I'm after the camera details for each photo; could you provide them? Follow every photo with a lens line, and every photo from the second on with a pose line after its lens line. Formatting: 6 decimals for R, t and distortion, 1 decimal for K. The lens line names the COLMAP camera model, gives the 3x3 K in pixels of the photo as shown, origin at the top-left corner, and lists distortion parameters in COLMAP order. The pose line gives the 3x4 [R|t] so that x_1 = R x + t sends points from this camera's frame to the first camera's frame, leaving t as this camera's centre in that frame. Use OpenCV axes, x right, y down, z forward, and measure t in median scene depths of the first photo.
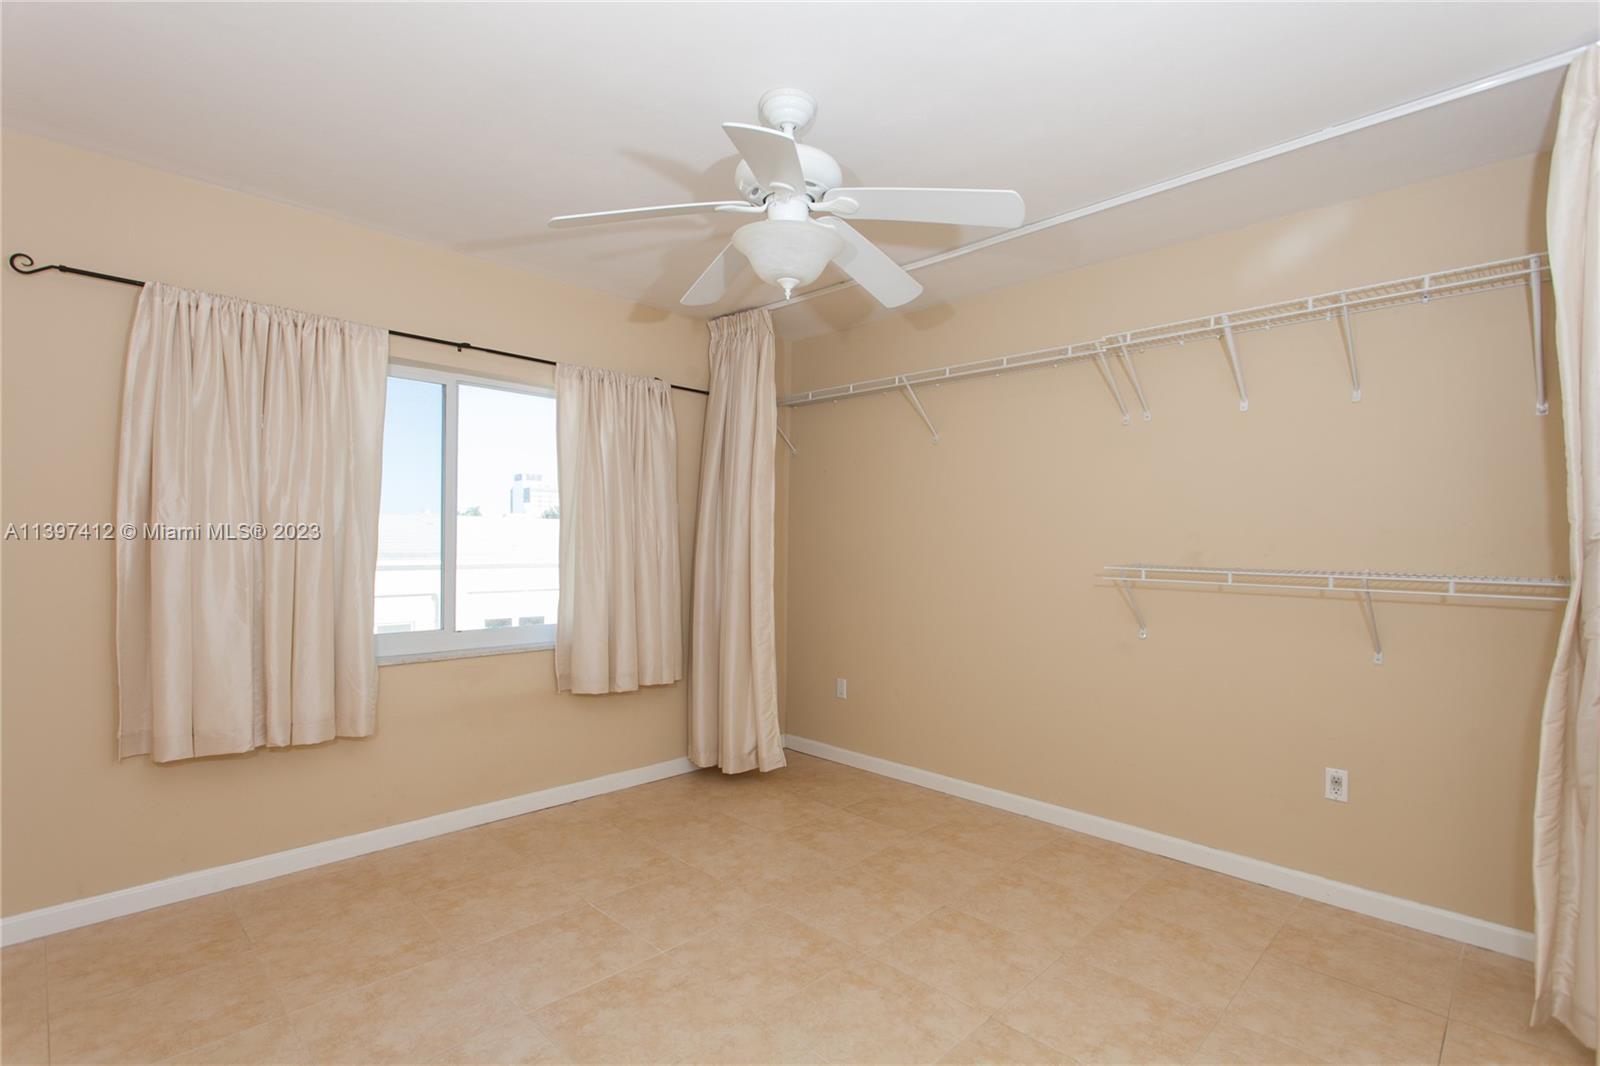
lens RADIAL K [[775.3, 0, 797.7], [0, 775.3, 544.0], [0, 0, 1]] dist [0.033008, -0.000299]
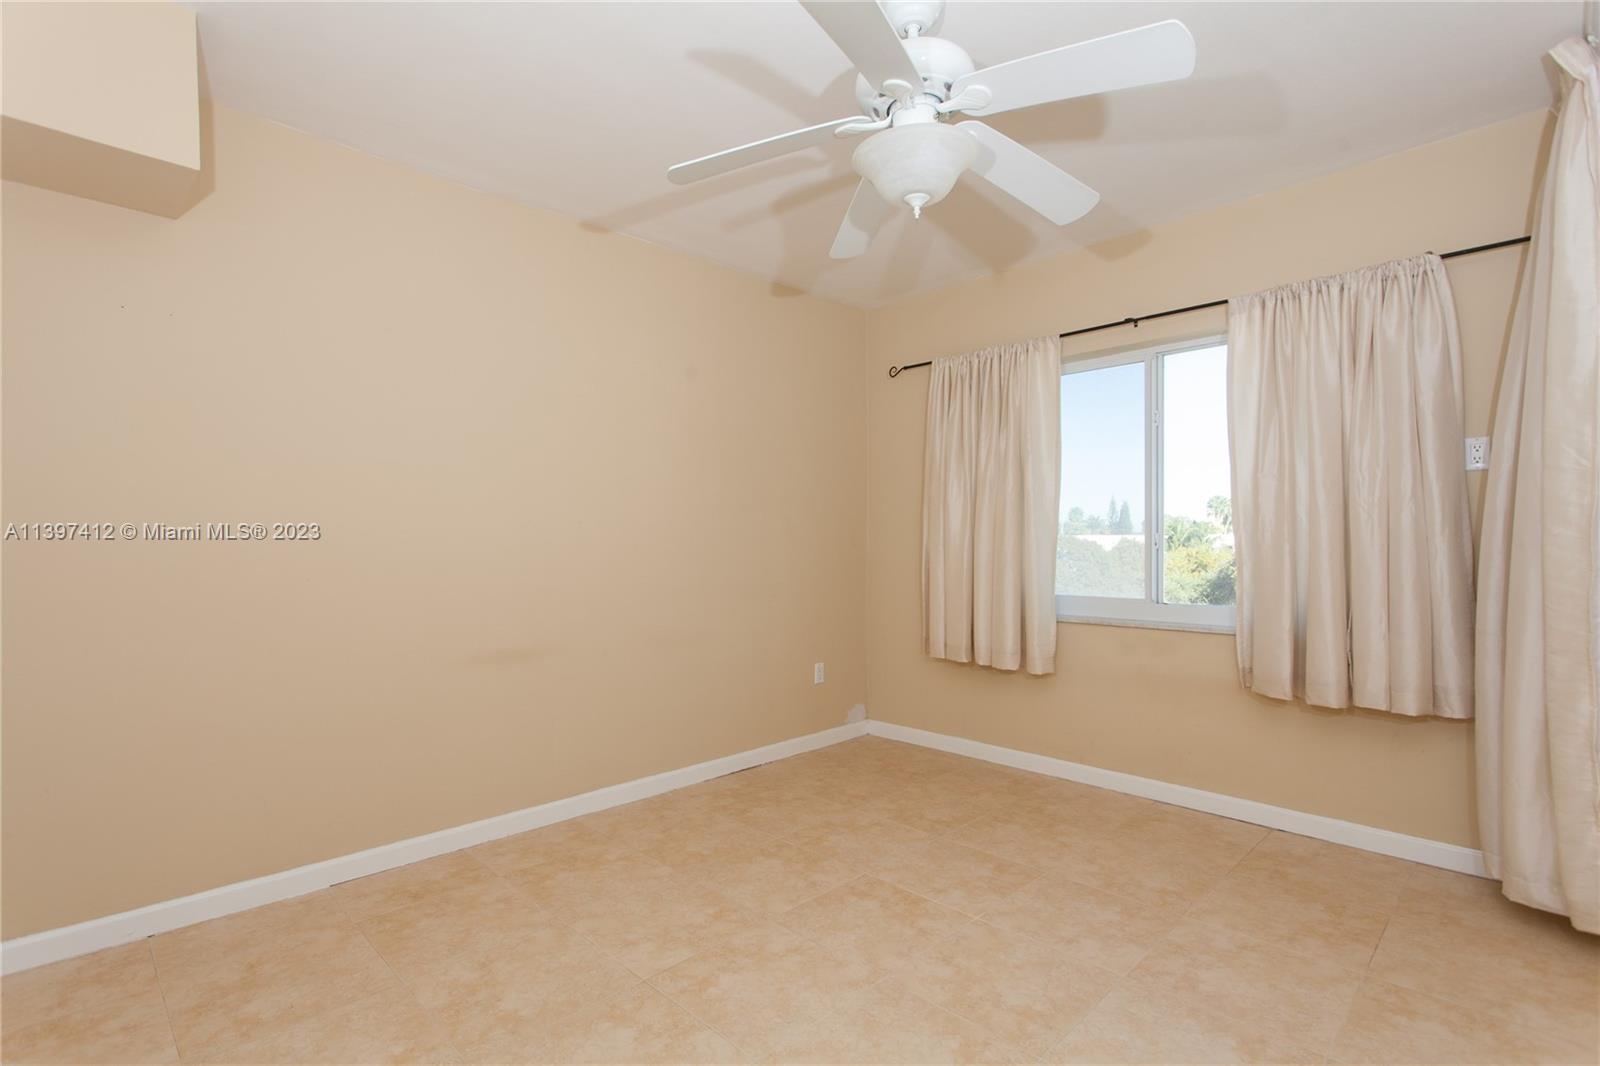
lens RADIAL K [[775.3, 0, 797.7], [0, 775.3, 544.0], [0, 0, 1]] dist [0.033008, -0.000299]
pose [[-0.004341, -0.001107, -0.999990, 0.630999], [0.009466, 0.999955, -0.001148, 0.035210], [0.999946, -0.009470, -0.004330, 0.599183]]
